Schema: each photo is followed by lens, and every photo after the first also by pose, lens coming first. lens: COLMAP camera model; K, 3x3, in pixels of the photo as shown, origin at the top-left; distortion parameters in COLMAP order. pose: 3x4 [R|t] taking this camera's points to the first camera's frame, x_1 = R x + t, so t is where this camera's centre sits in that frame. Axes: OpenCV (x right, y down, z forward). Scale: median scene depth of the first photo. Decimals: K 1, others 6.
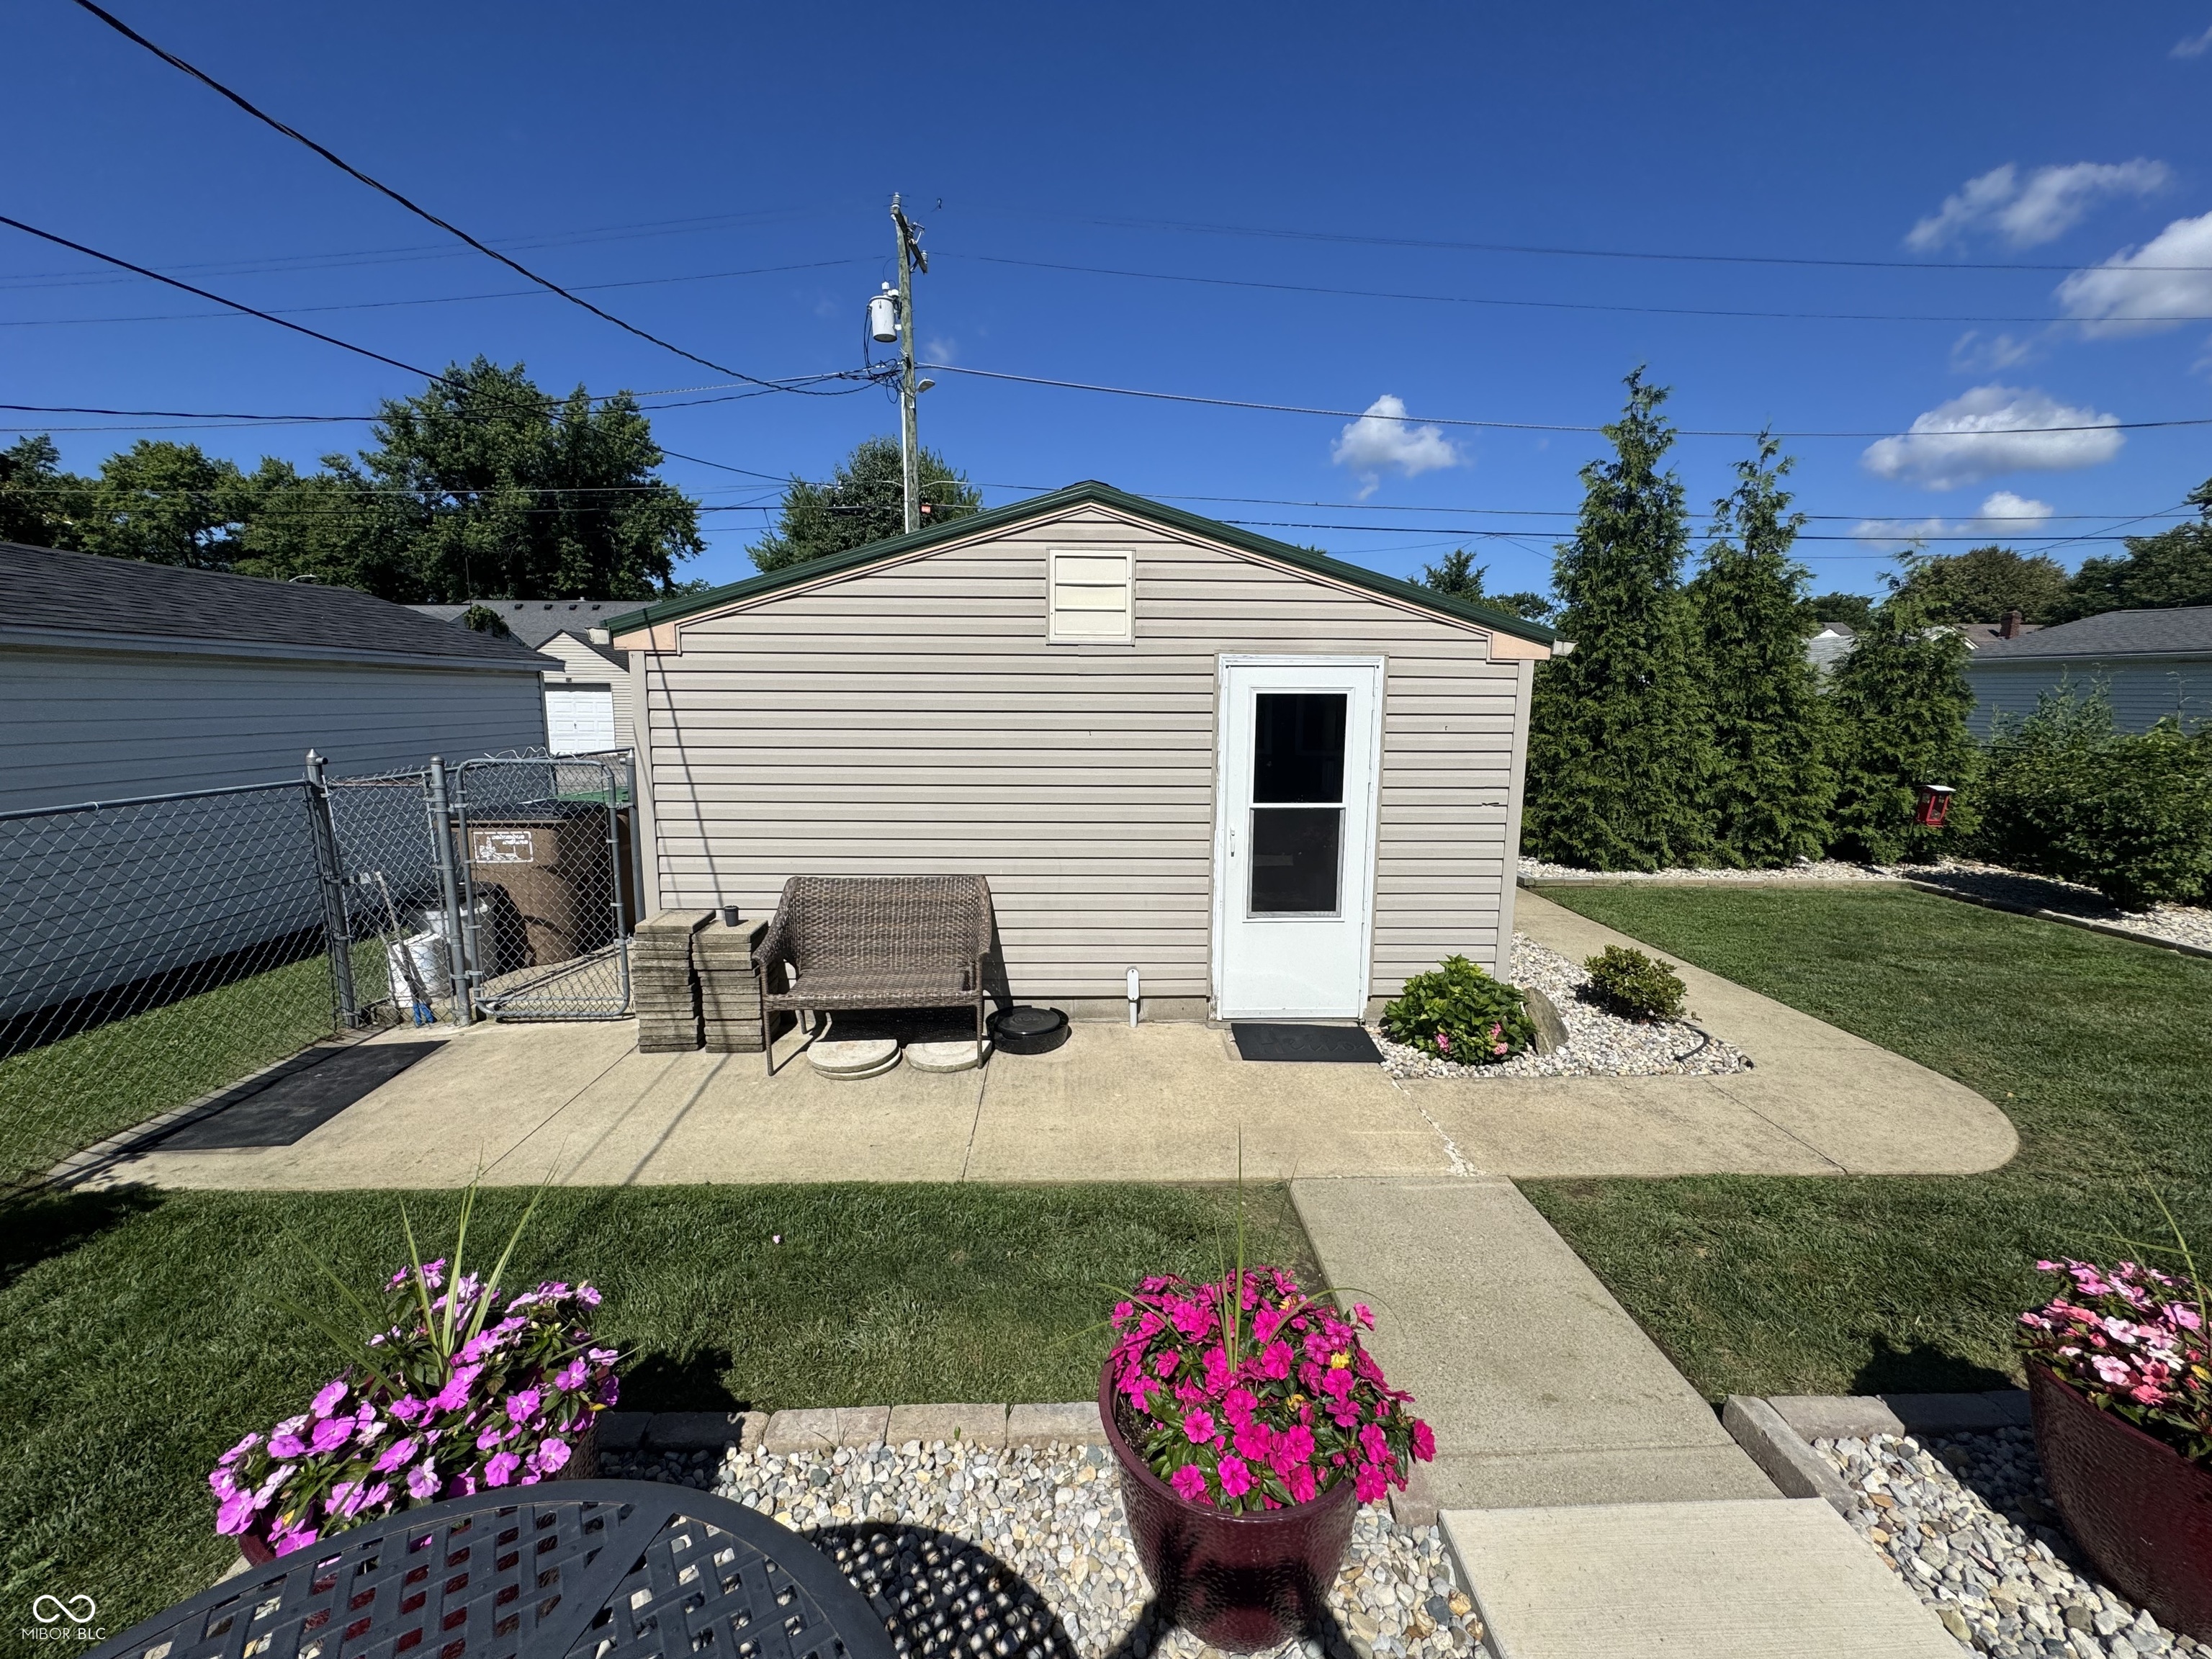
lens RADIAL K [[885.9, 0, 1106.0], [0, 885.9, 829.5], [0, 0, 1]] dist [-0.001360, -0.000947]
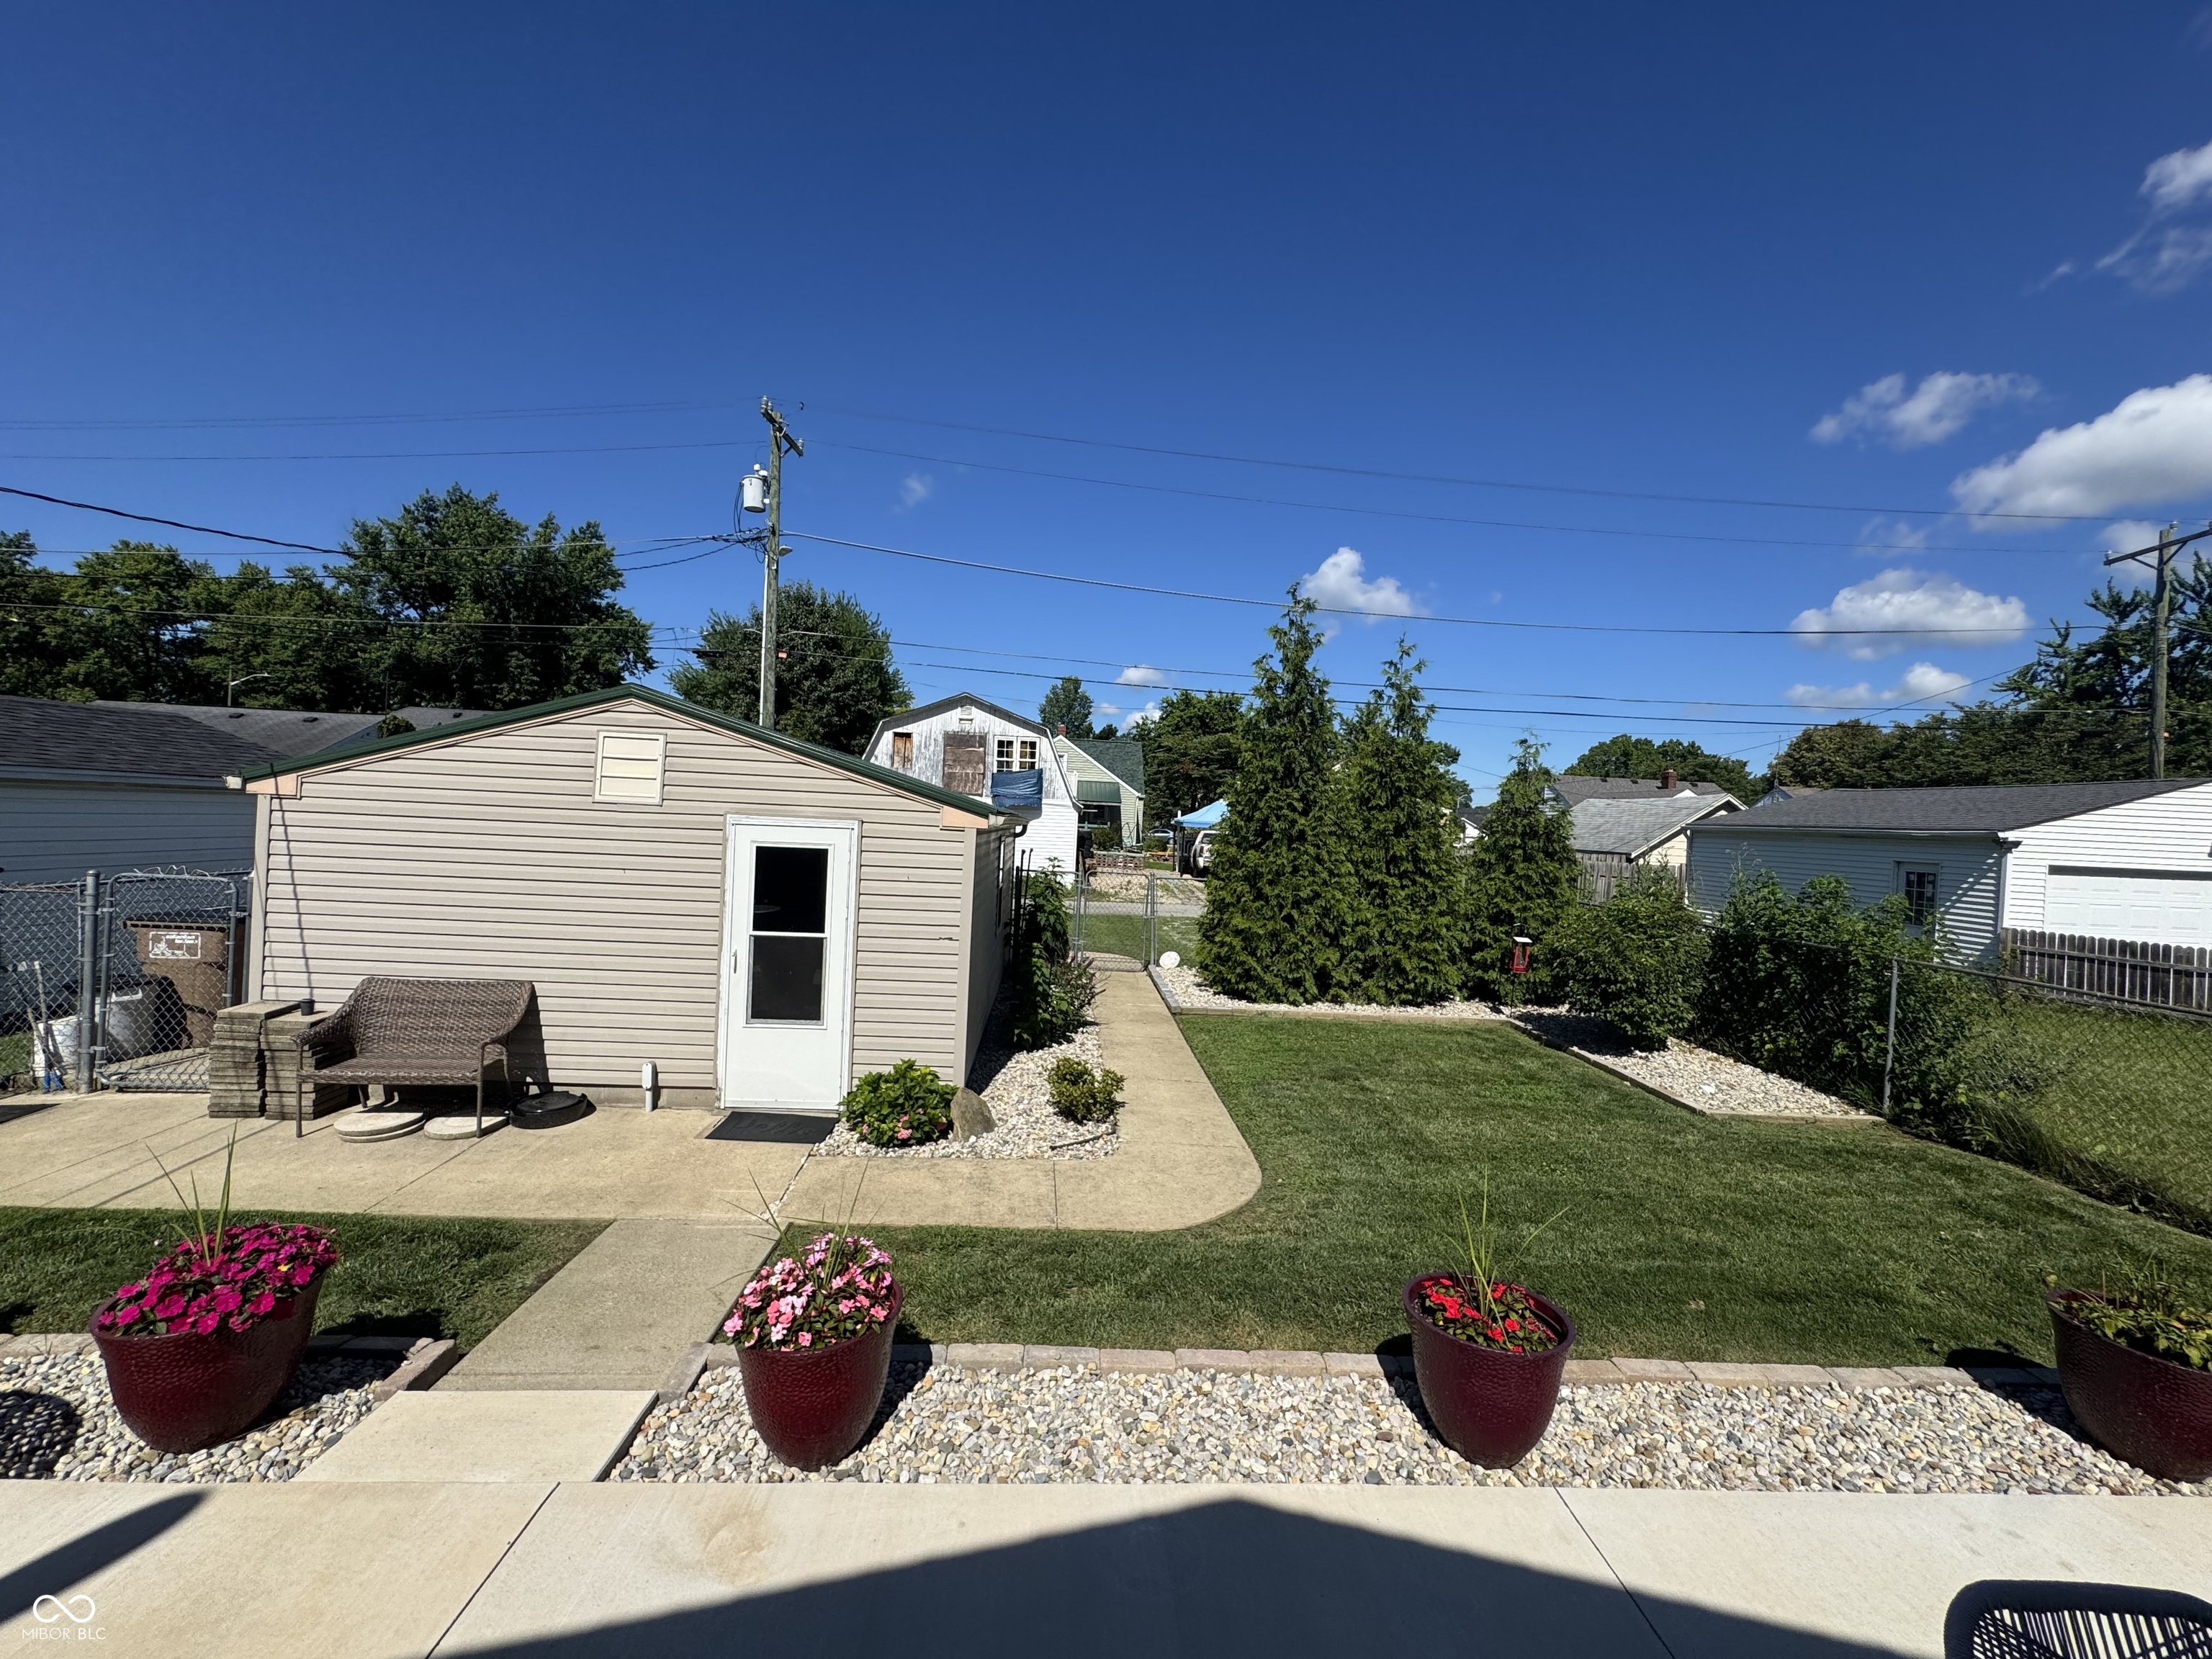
lens RADIAL K [[885.9, 0, 1106.0], [0, 885.9, 829.5], [0, 0, 1]] dist [-0.001360, -0.000947]
pose [[0.998746, 0.039523, 0.030722, 0.326916], [-0.034859, 0.989564, -0.139815, -0.007387], [-0.035927, 0.138569, 0.989701, -0.153592]]
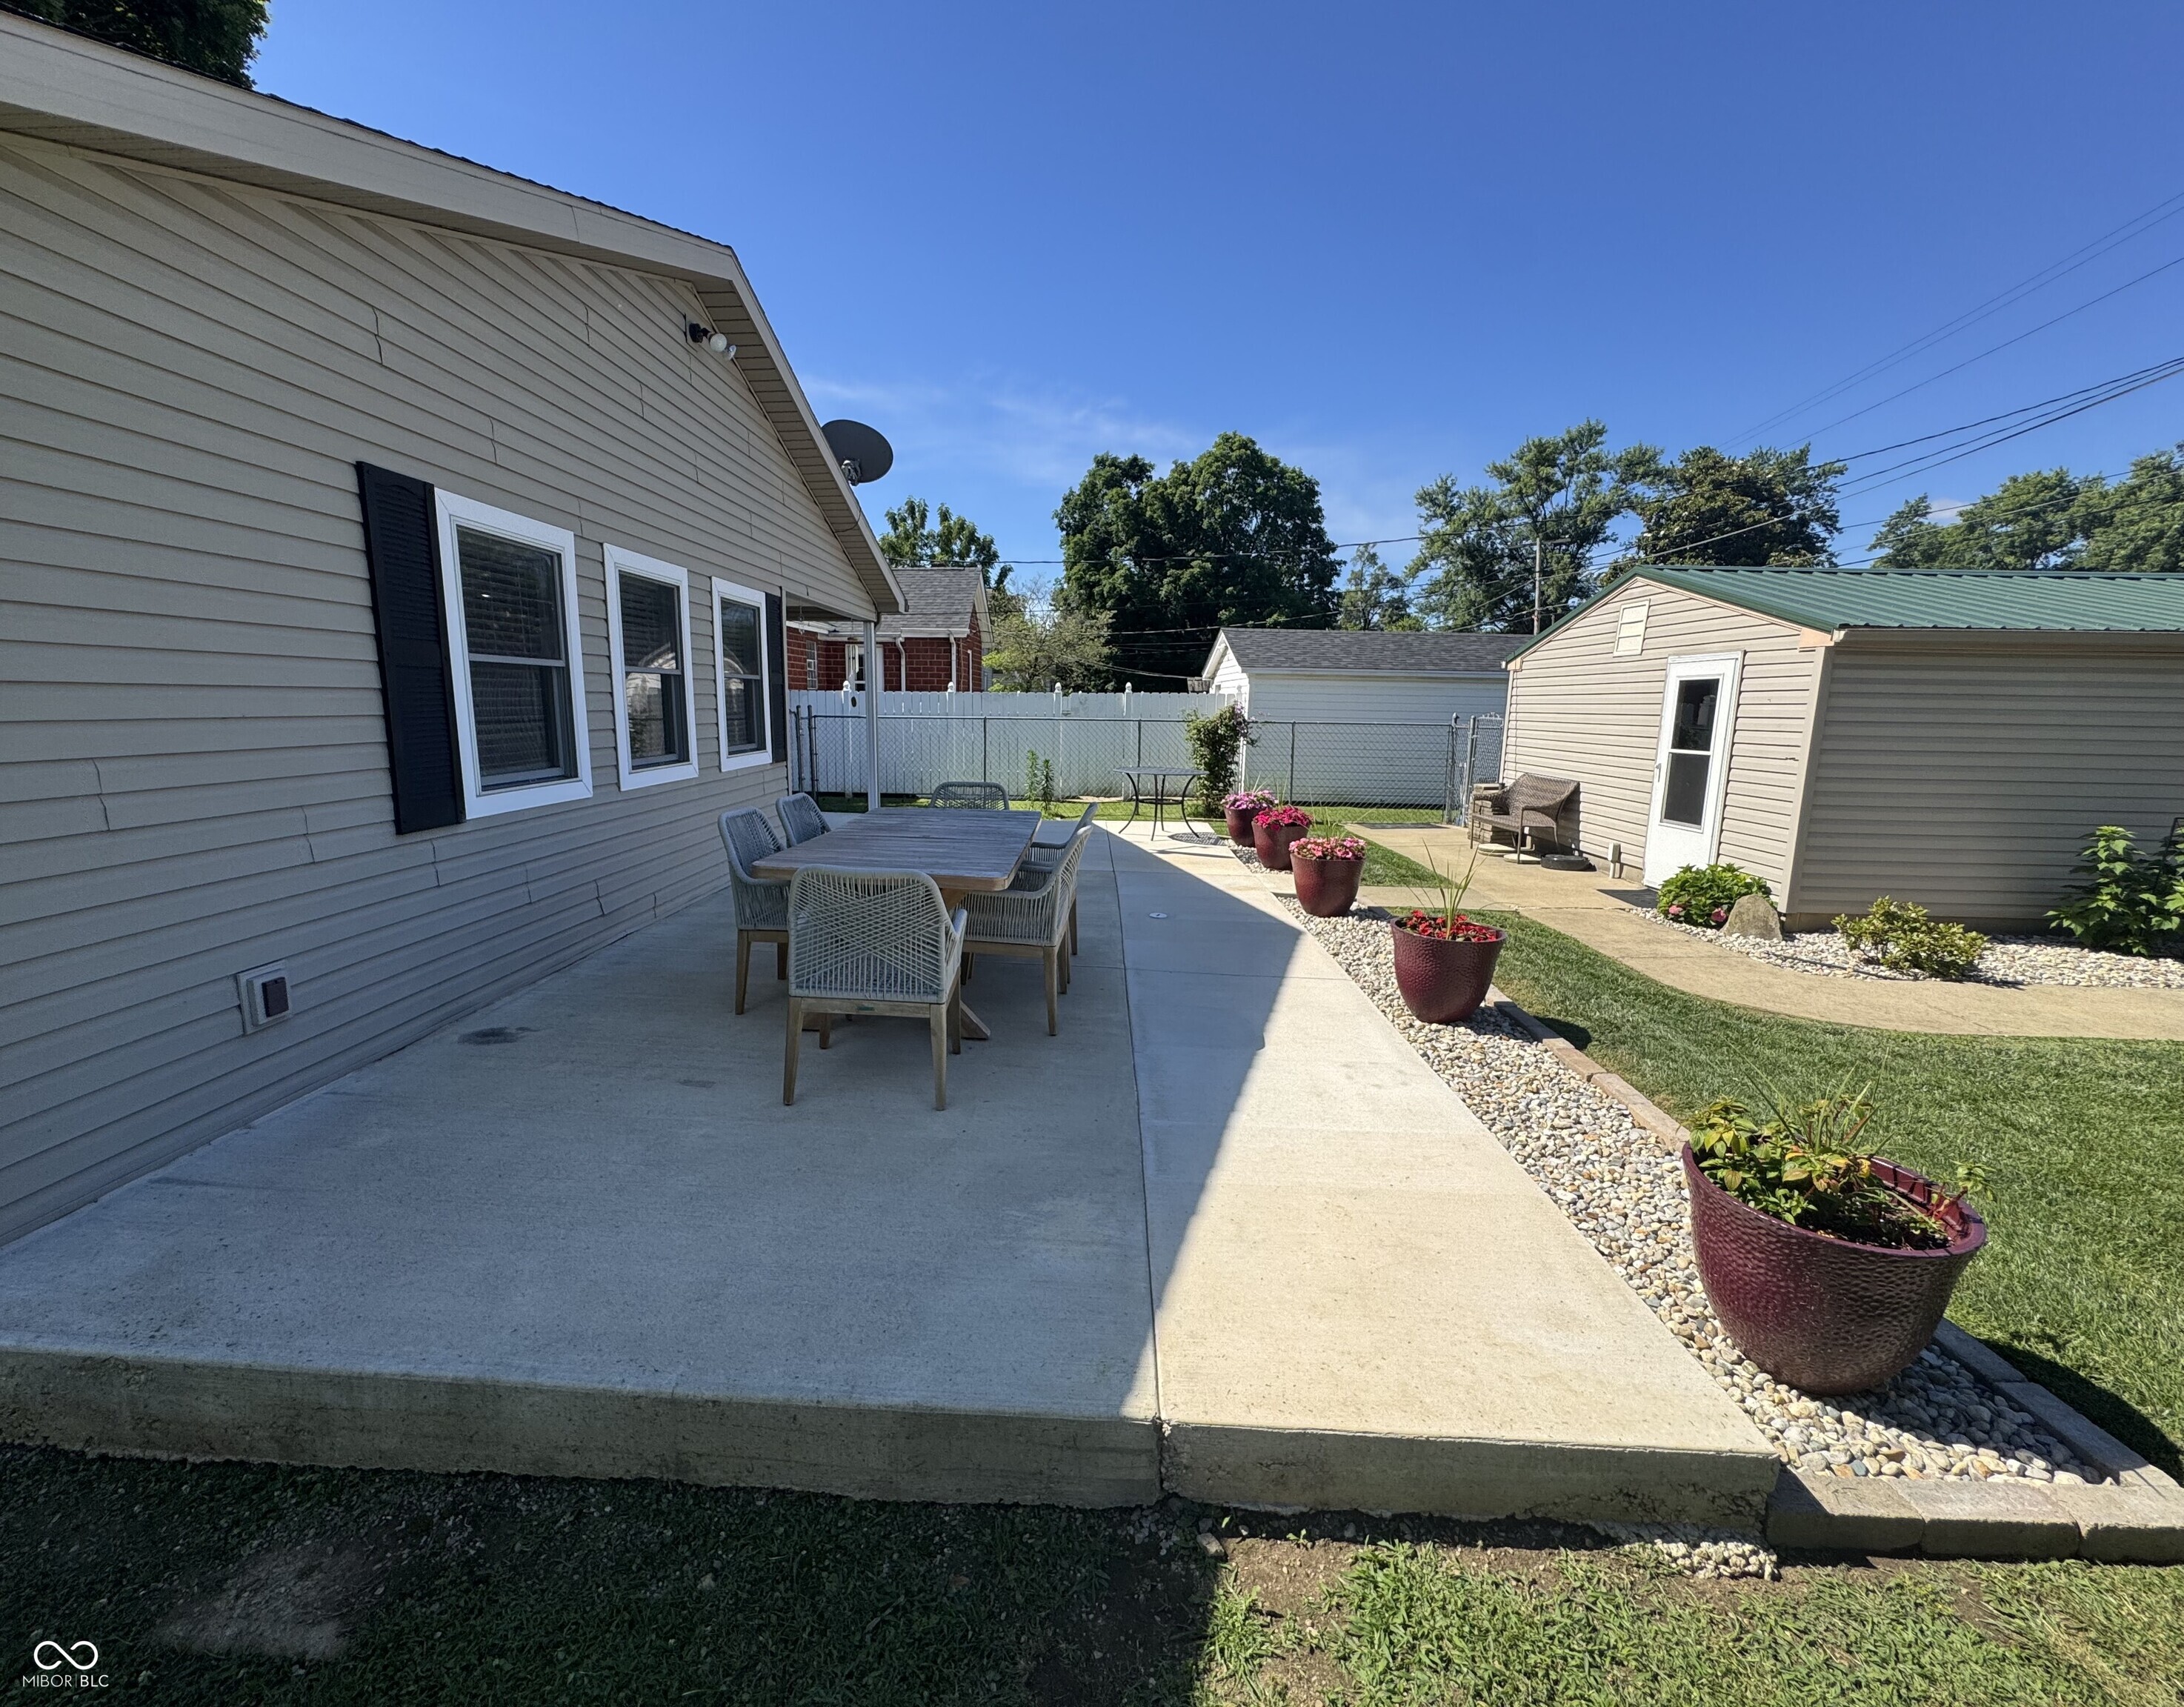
lens RADIAL K [[913.3, 0, 1062.2], [0, 913.3, 857.5], [0, 0, 1]] dist [0.000264, 0.000070]
pose [[-0.060425, 0.158381, -0.985527, 0.982935], [-0.164072, 0.972326, 0.166319, 0.034670], [0.984596, 0.171747, -0.032767, 0.002753]]
